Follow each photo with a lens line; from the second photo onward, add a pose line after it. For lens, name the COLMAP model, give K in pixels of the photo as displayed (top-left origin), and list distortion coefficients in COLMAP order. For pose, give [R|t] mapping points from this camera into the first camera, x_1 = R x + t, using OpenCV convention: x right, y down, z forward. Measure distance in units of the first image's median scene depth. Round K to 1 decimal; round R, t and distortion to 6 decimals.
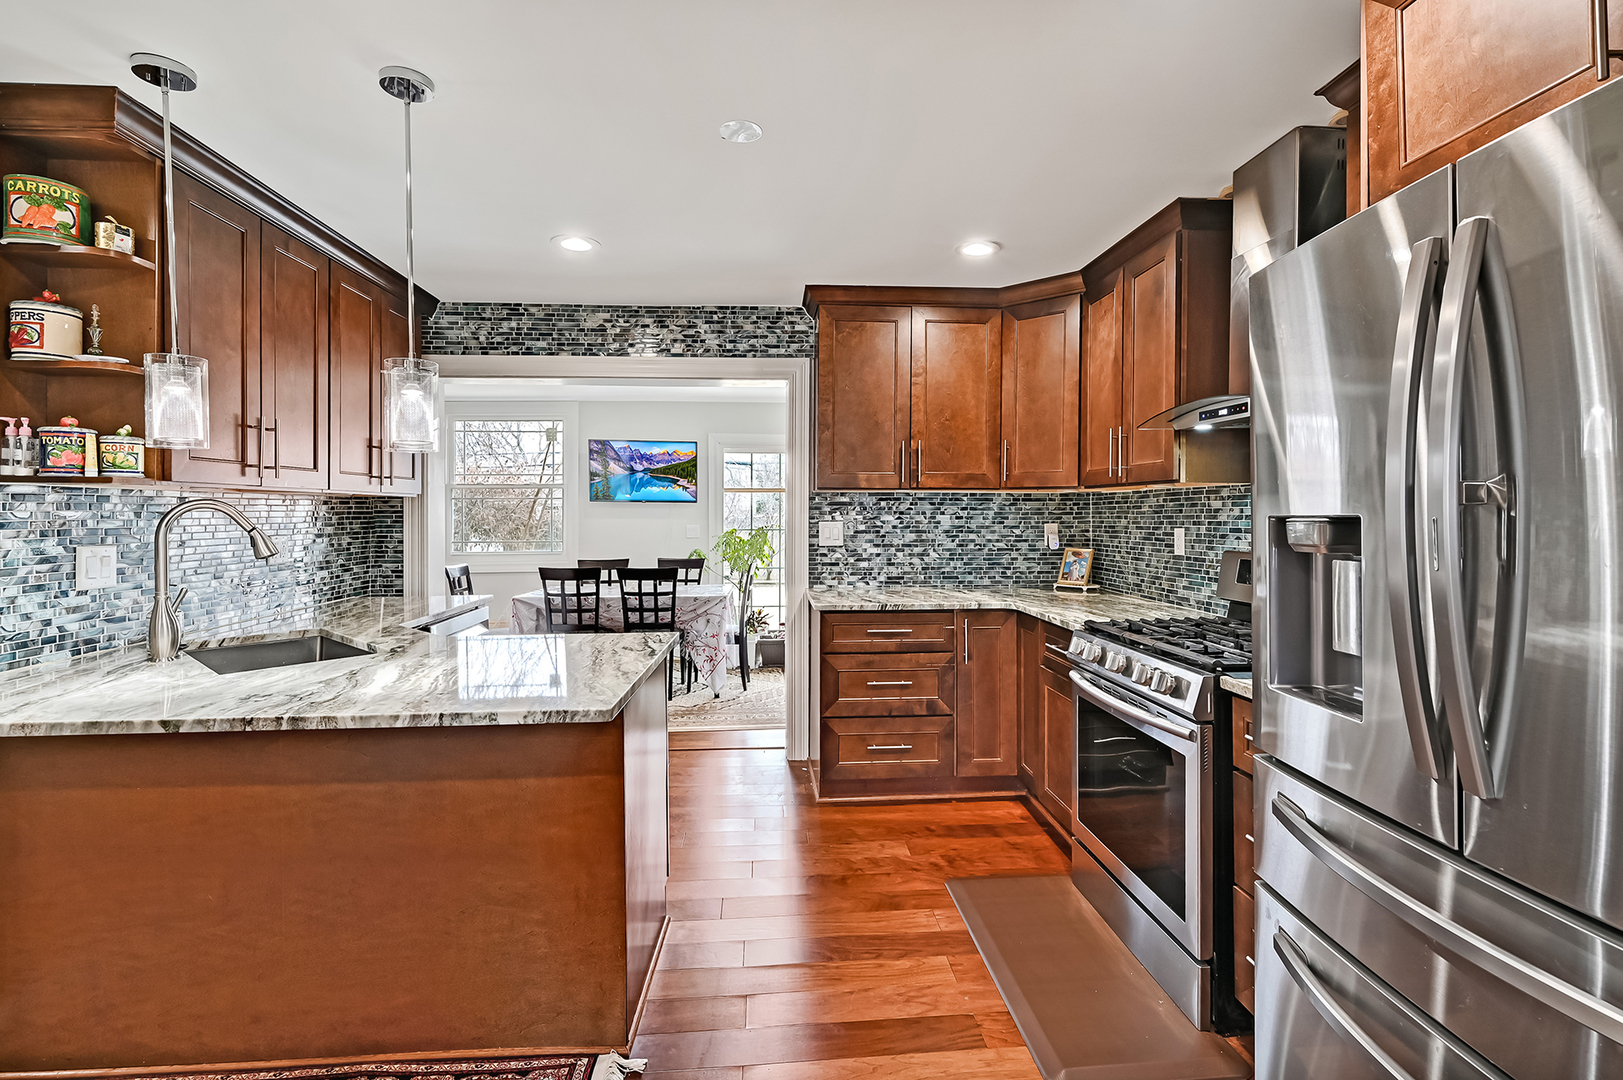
lens RADIAL K [[725.1, 0, 812.1], [0, 725.1, 532.3], [0, 0, 1]] dist [0.000365, -0.000079]
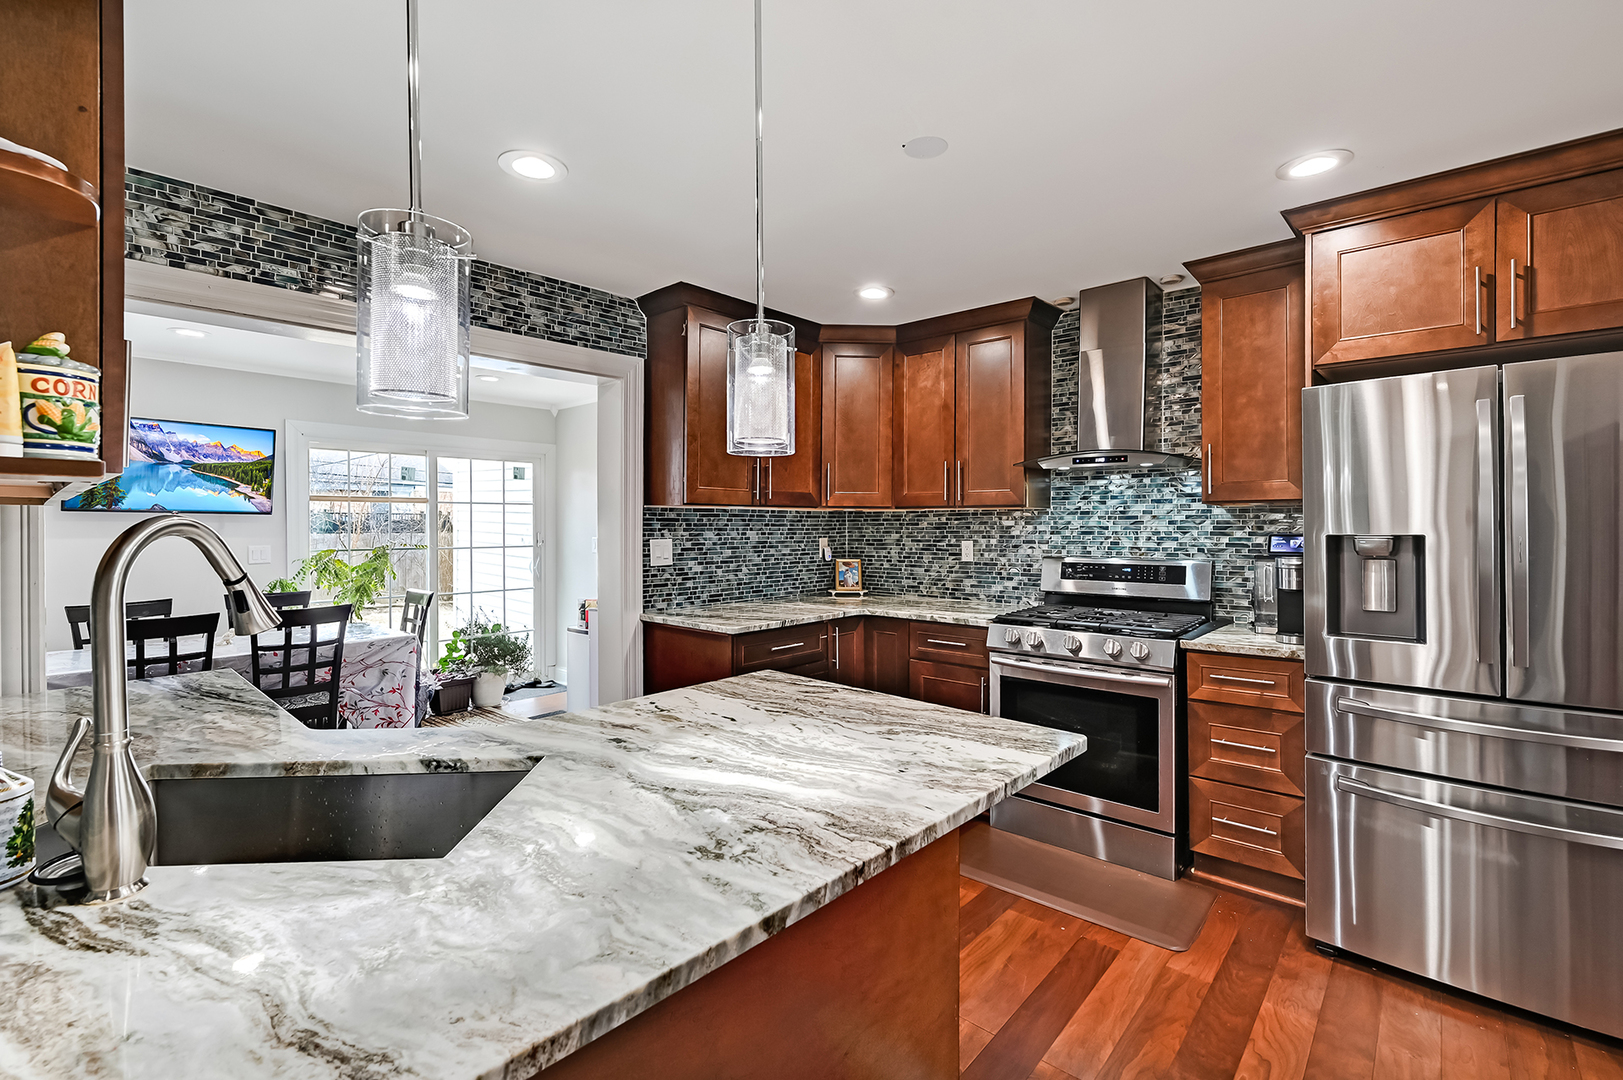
lens RADIAL K [[713.3, 0, 811.5], [0, 713.3, 540.0], [0, 0, 1]] dist [-0.009154, 0.000076]
pose [[0.720237, -0.015473, 0.693555, -0.474111], [0.019164, 0.999813, 0.002405, -0.012421], [-0.693463, 0.011559, 0.720399, 0.219784]]
